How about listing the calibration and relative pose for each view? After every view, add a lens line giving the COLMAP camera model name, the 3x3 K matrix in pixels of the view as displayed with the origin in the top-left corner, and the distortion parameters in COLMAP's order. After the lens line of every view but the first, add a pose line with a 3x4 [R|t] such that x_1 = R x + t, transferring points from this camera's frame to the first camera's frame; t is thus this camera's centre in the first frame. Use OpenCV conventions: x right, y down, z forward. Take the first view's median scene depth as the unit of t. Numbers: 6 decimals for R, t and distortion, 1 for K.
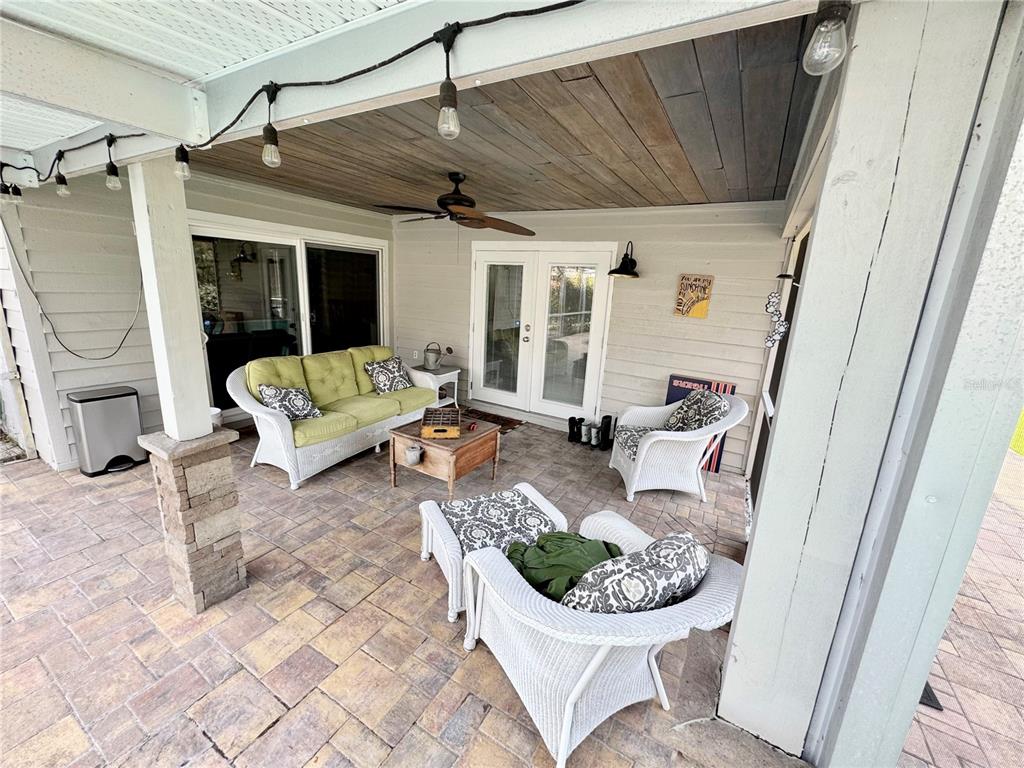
lens RADIAL K [[412.0, 0, 512.0], [0, 412.0, 384.0], [0, 0, 1]] dist [-0.001510, 0.000130]
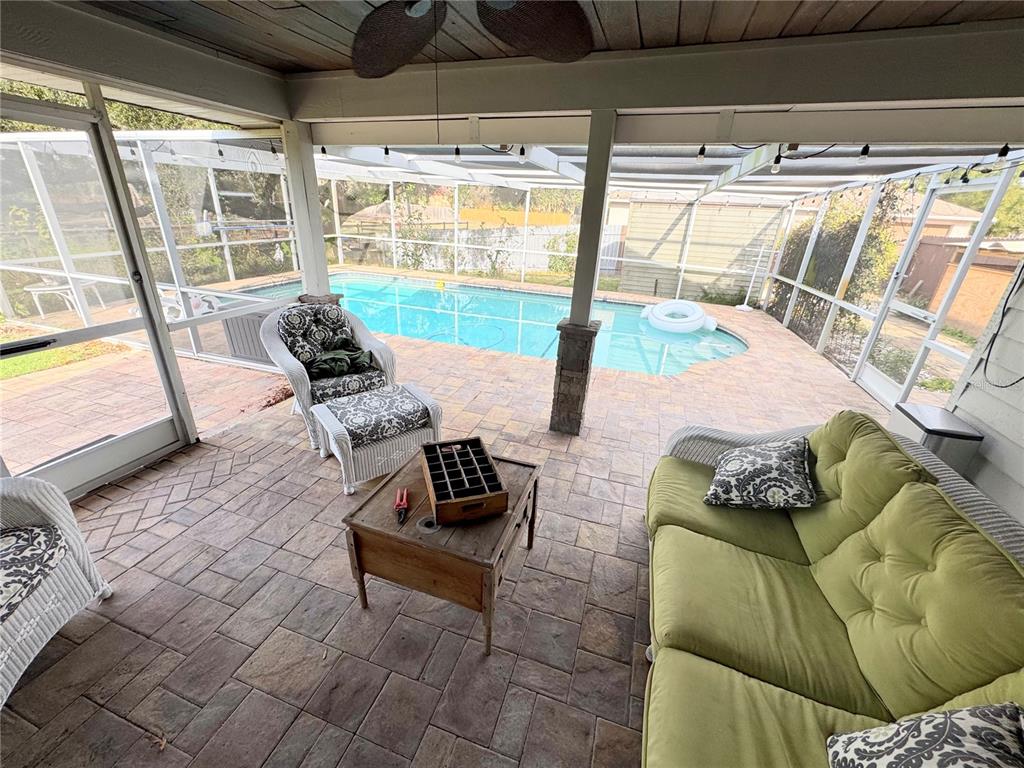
lens RADIAL K [[412.0, 0, 512.0], [0, 412.0, 384.0], [0, 0, 1]] dist [-0.001510, 0.000130]
pose [[-0.975398, -0.005092, -0.220392, -0.164016], [-0.135625, 0.802010, 0.581709, -0.471035], [0.173794, 0.597289, -0.782970, 1.936016]]
